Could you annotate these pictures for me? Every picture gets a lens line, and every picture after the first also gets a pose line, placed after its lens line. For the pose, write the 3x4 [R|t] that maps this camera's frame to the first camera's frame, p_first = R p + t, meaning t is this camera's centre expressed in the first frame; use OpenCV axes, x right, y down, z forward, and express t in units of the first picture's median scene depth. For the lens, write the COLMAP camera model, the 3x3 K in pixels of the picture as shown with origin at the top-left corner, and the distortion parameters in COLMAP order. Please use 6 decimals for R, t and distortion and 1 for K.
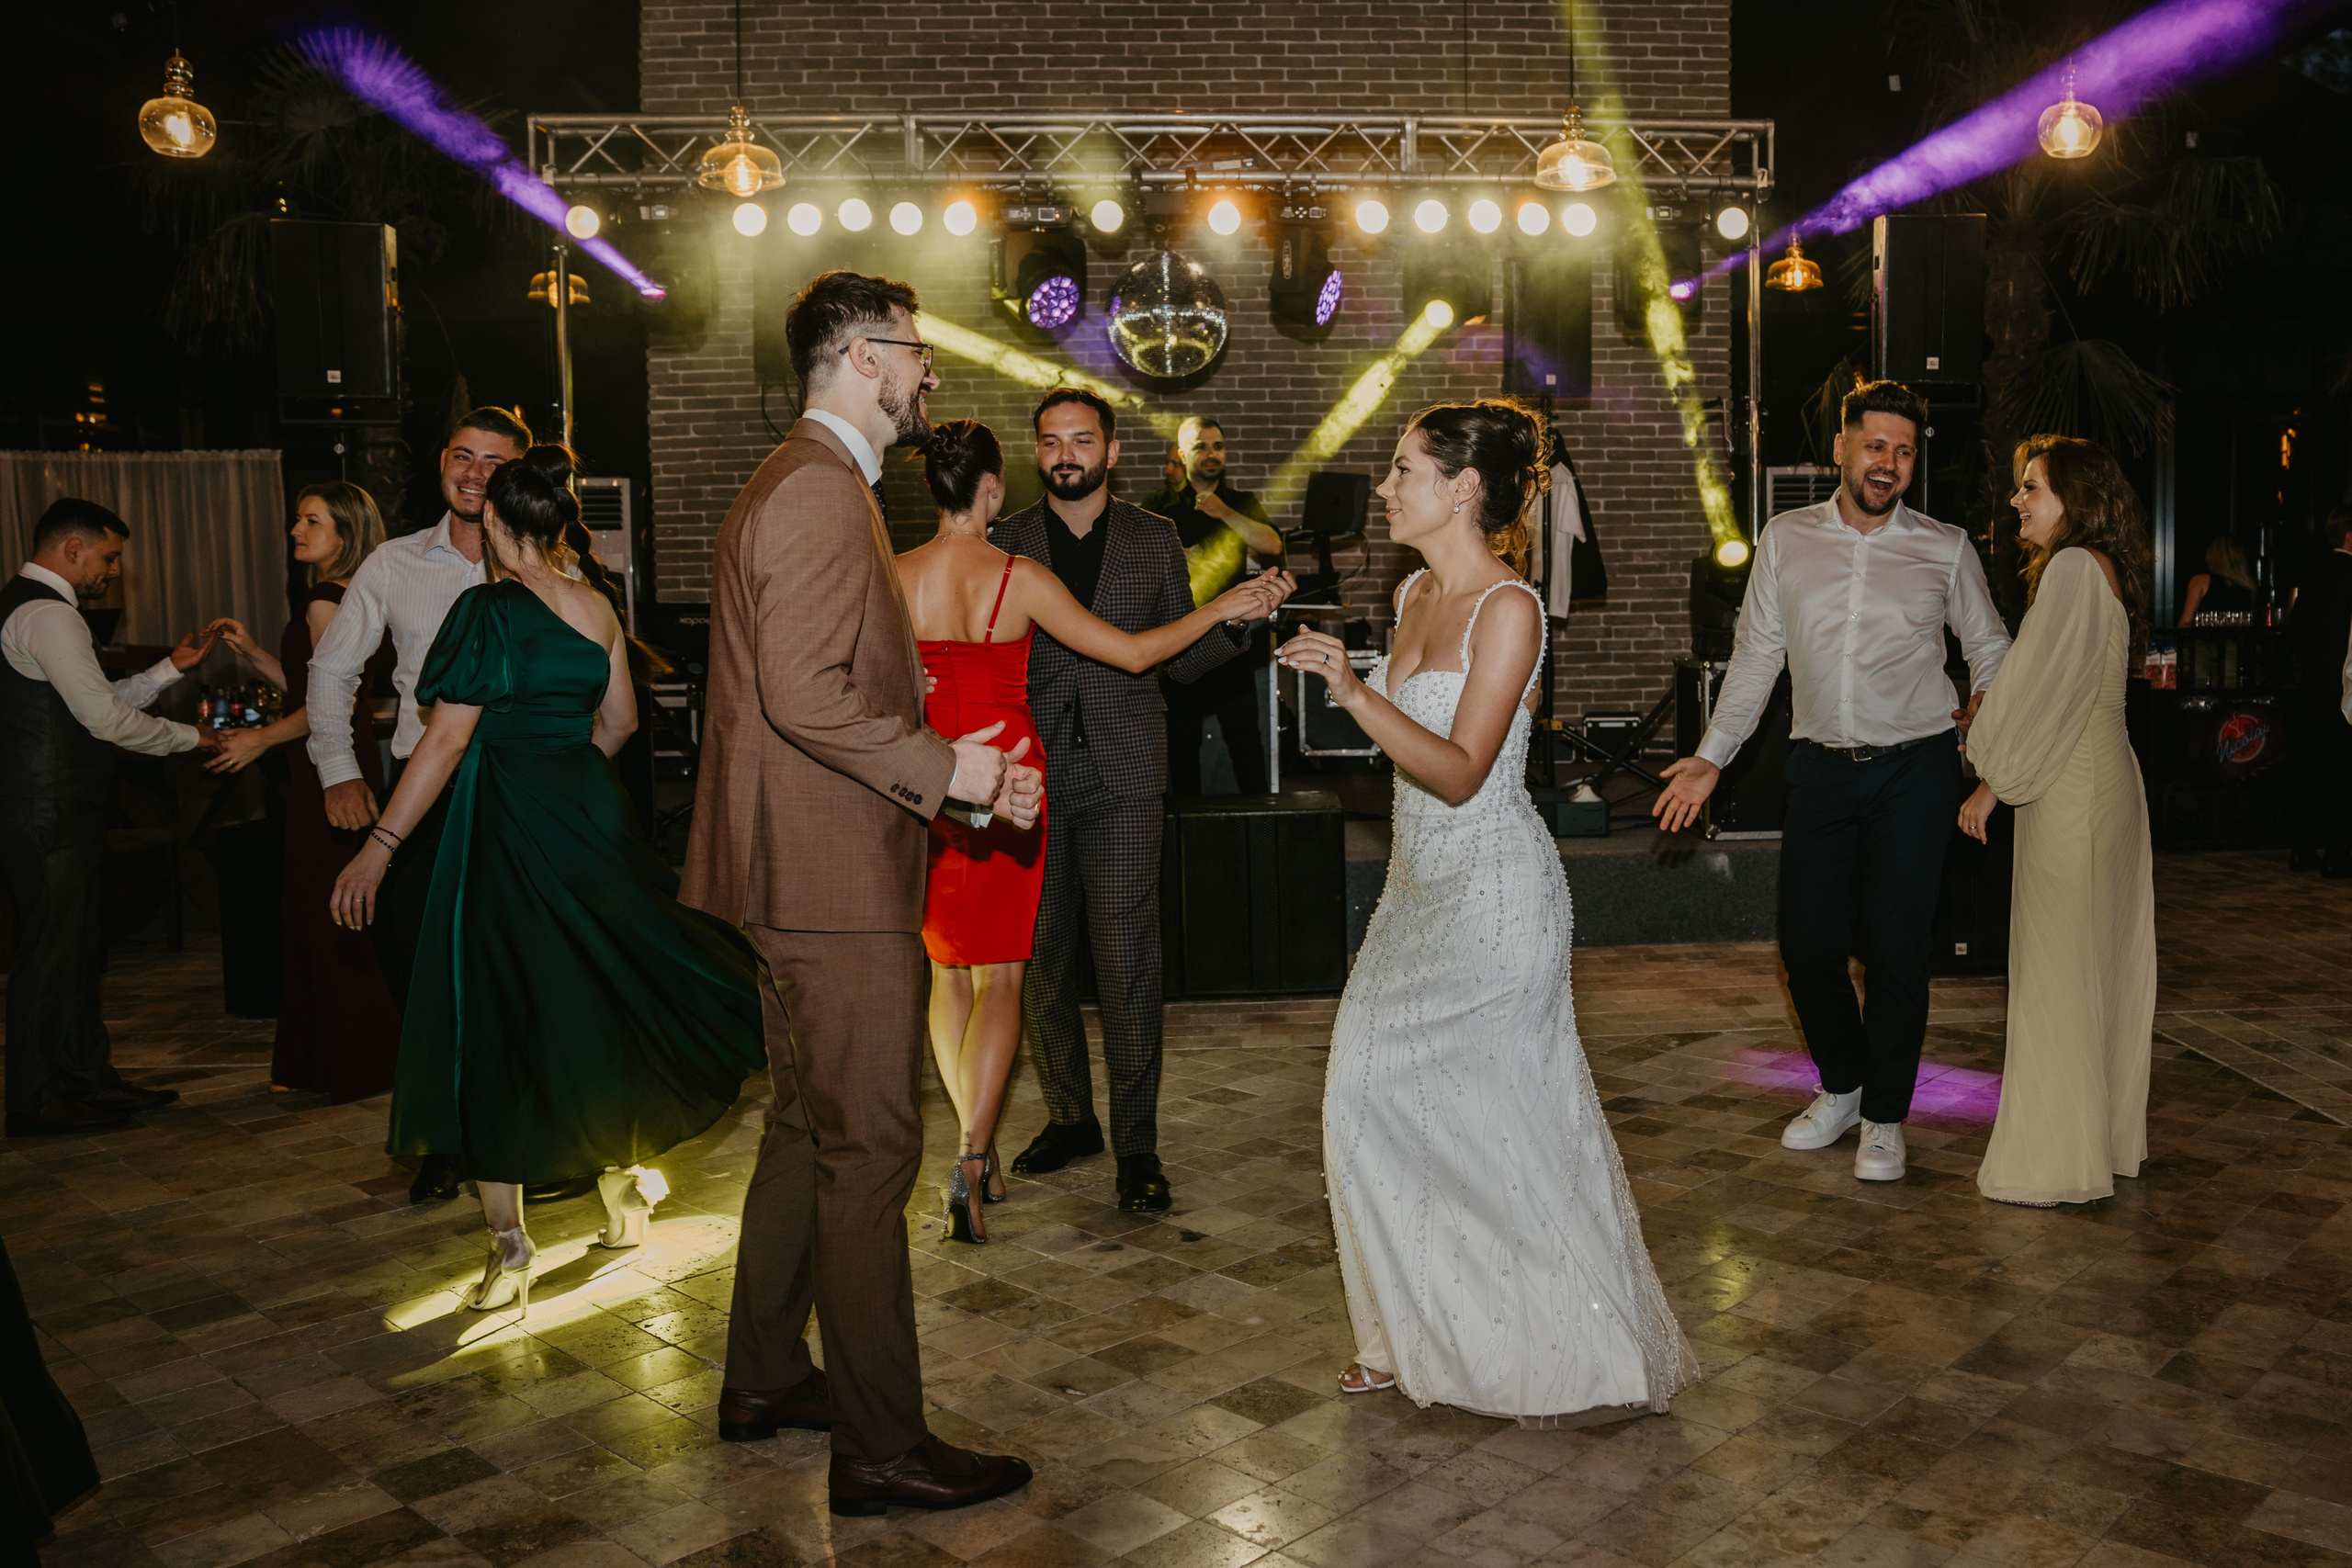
lens RADIAL K [[1980.9, 0, 1403.7], [0, 1980.9, 732.3], [0, 0, 1]] dist [-0.136205, 0.107497]
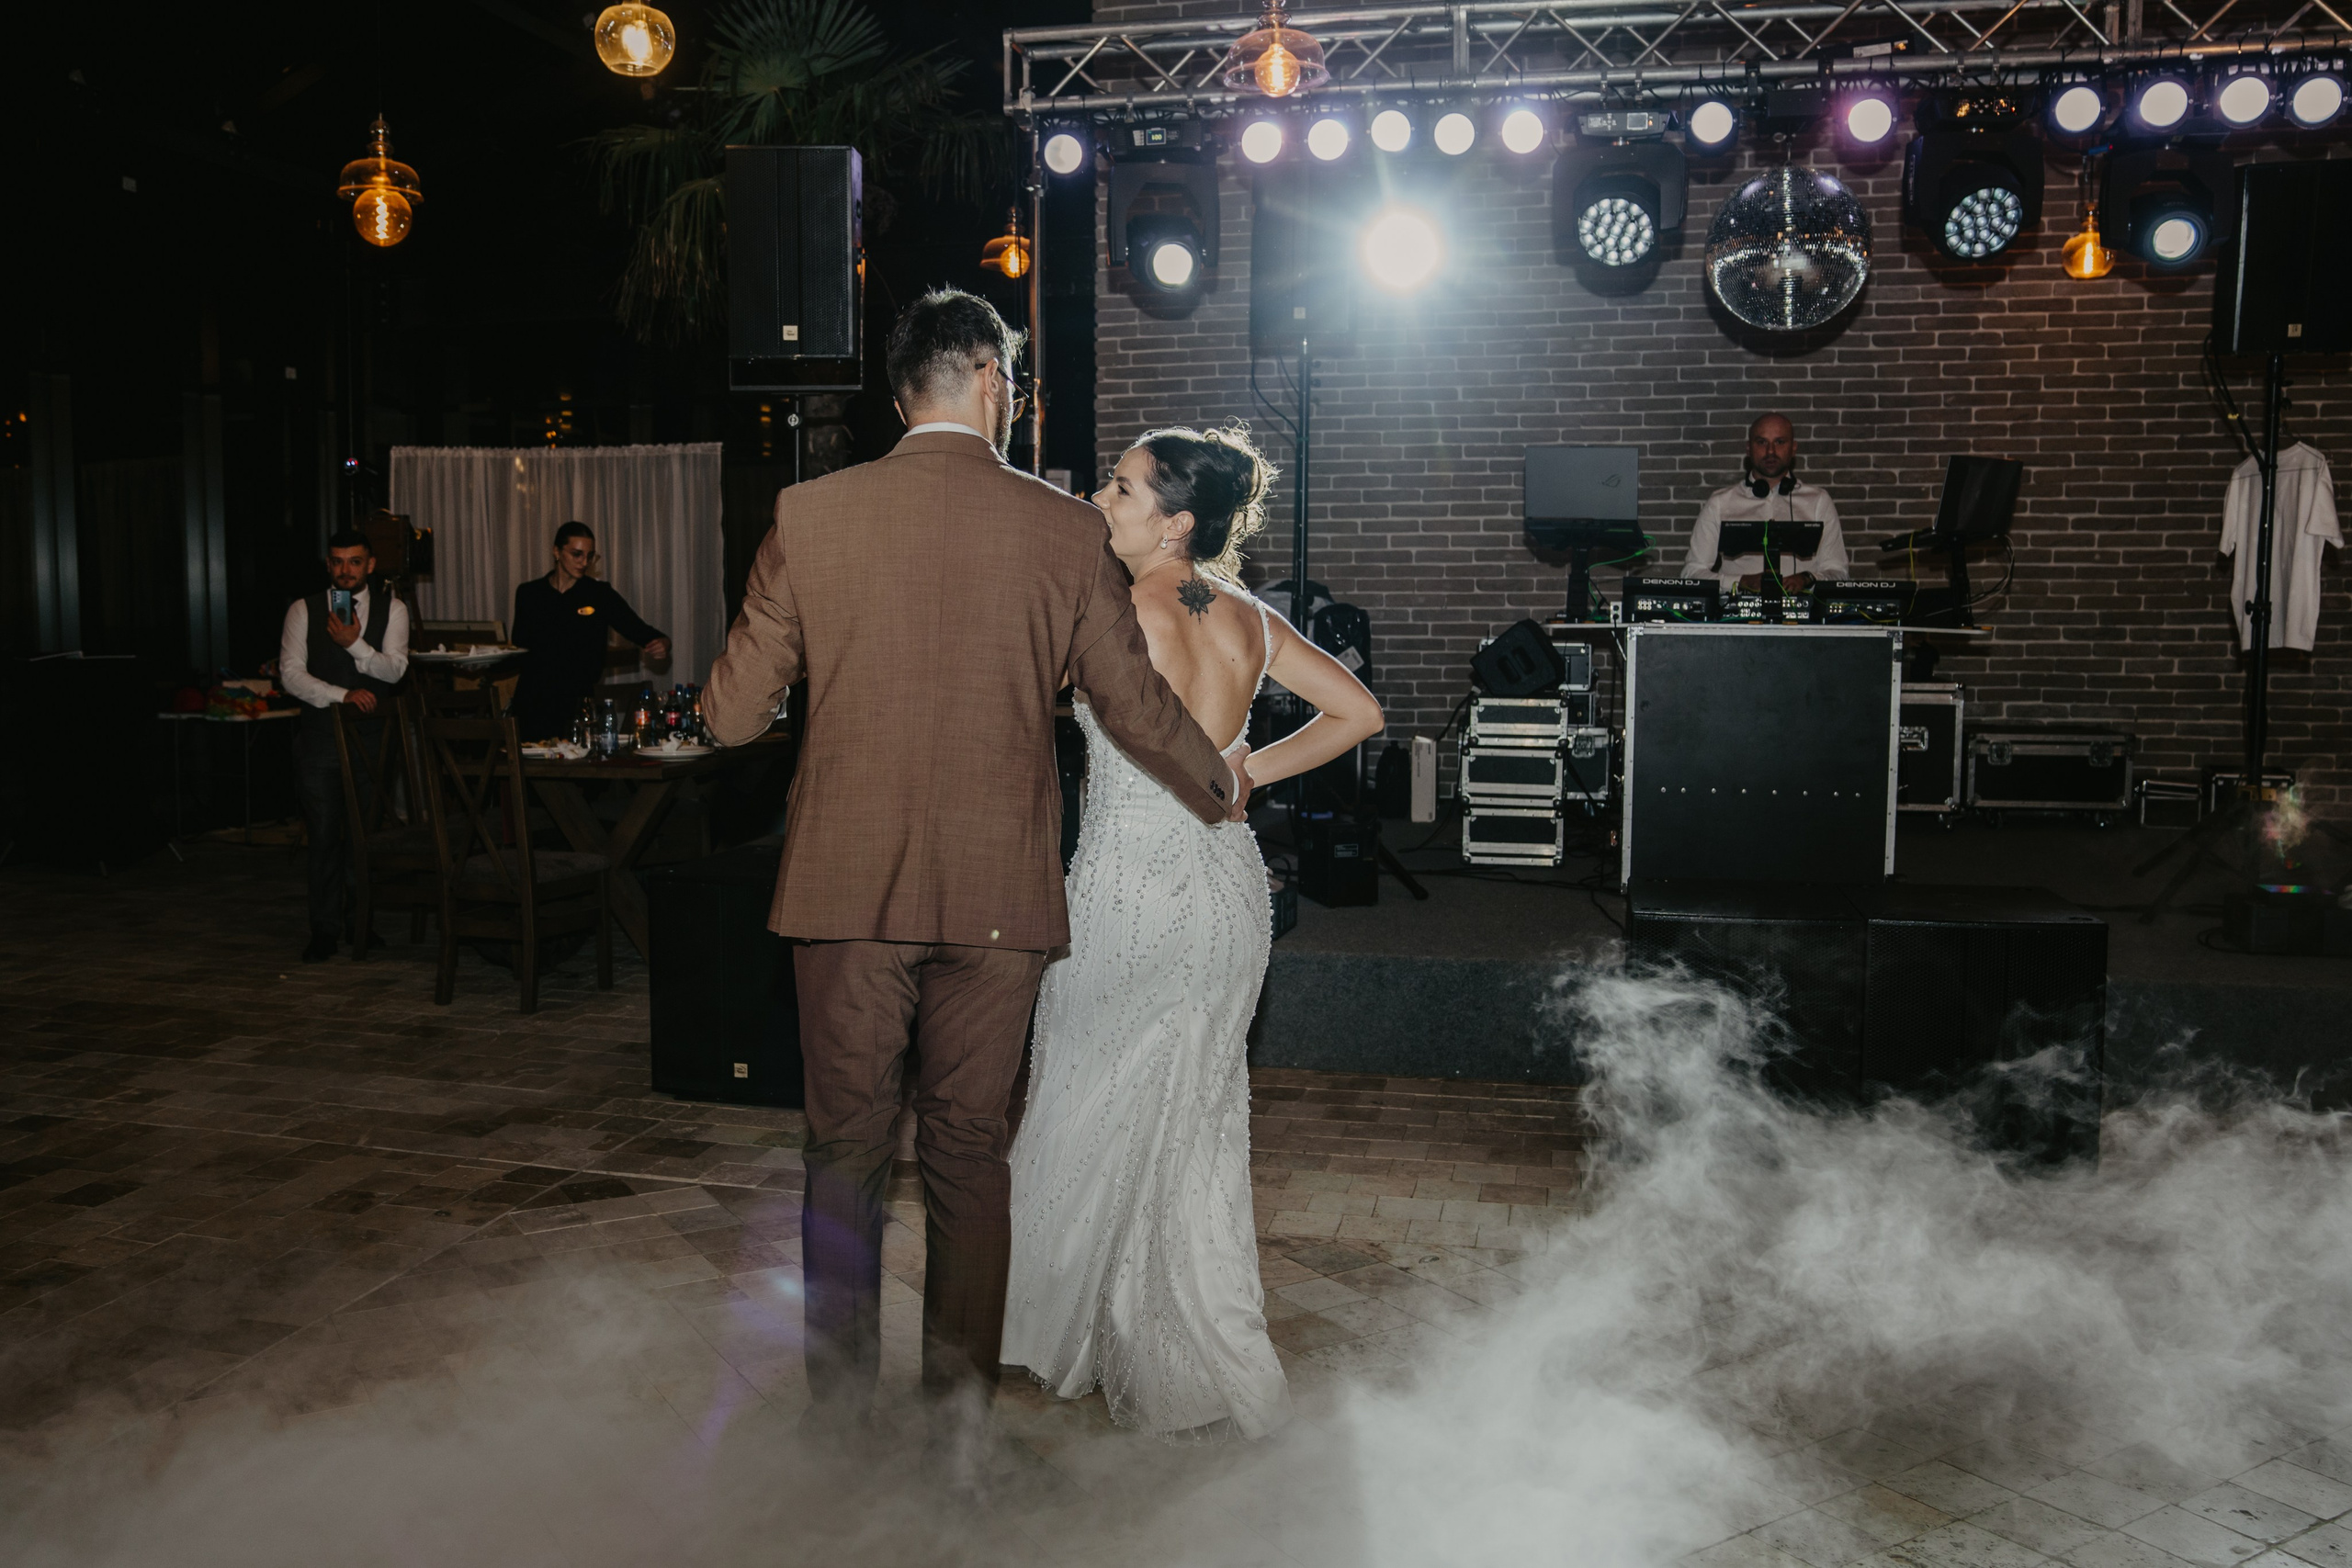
lens RADIAL K [[1902.3, 0, 1099.6], [0, 1902.3, 765.8], [0, 0, 1]] dist [-0.138081, 0.112551]
pose [[0.946765, 0.038241, -0.319647, -0.098329], [-0.032749, 0.999209, 0.022541, -0.012632], [0.320257, -0.010873, 0.947268, 0.160422]]
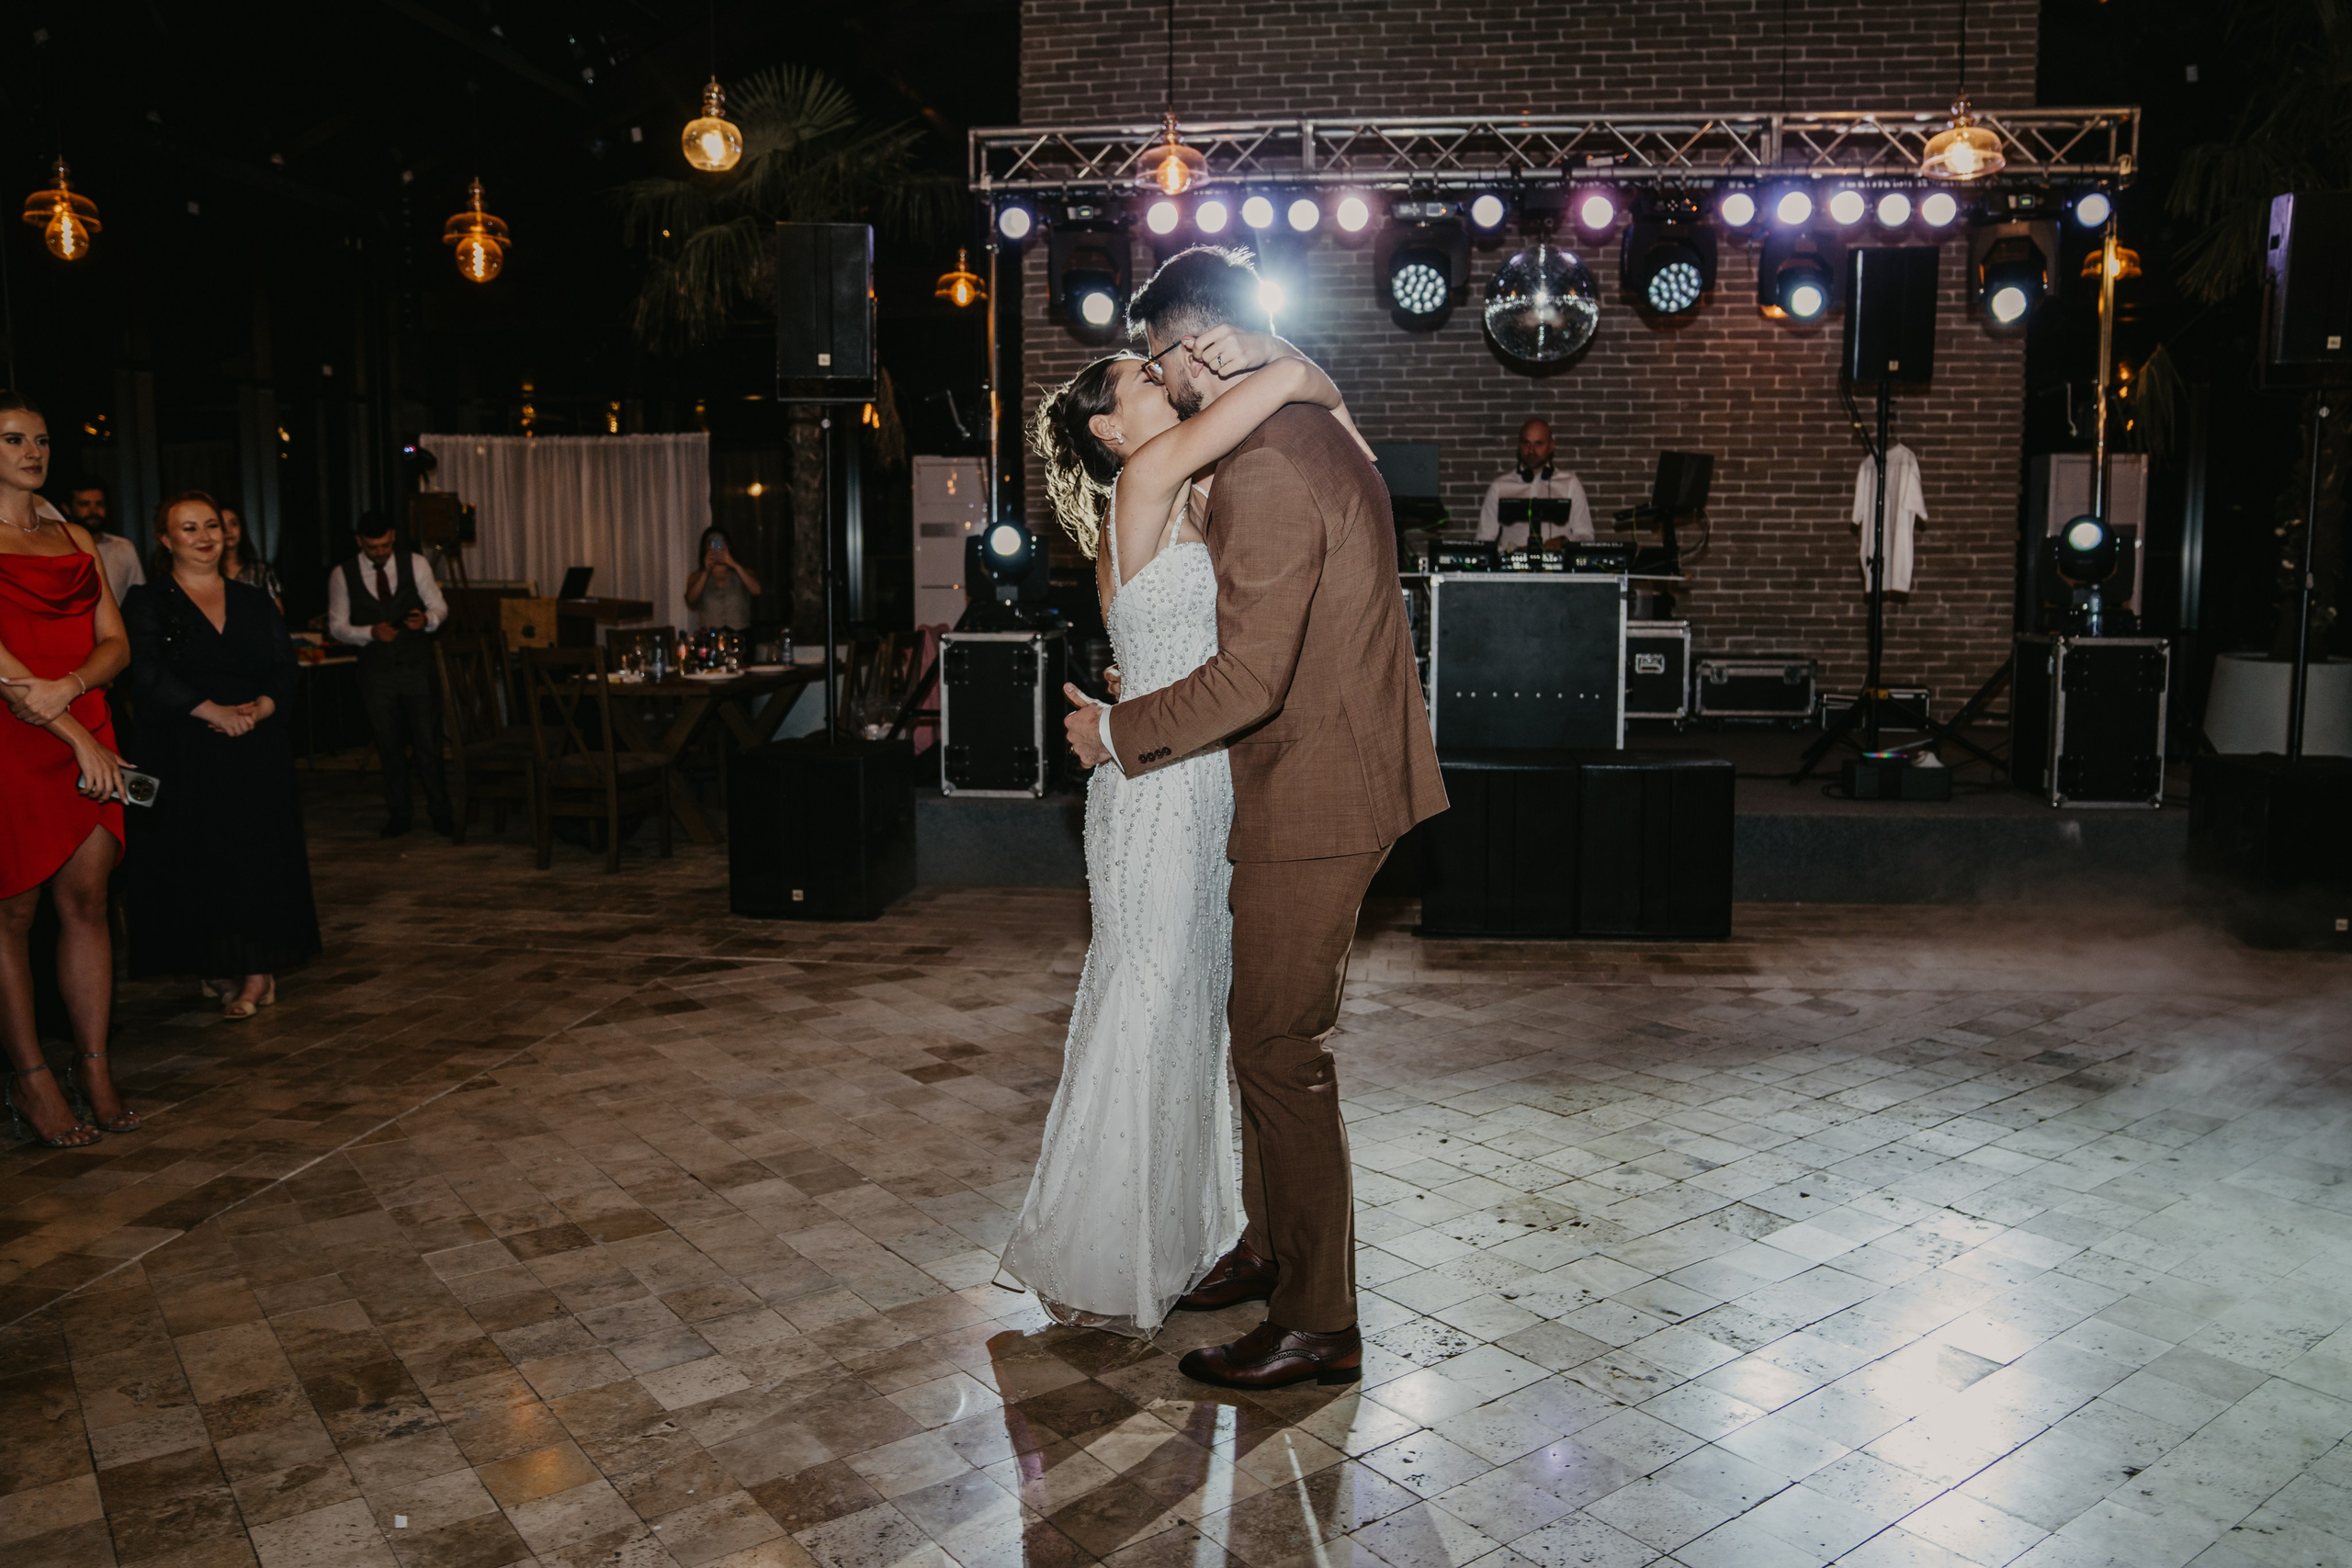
lens RADIAL K [[1760.5, 0, 1198.5], [0, 1760.5, 773.3], [0, 0, 1]] dist [-0.135039, 0.107740]
pose [[0.978115, 0.033410, -0.205366, -0.072606], [-0.024421, 0.998636, 0.046147, 0.003877], [0.206627, -0.040122, 0.977597, 0.015606]]
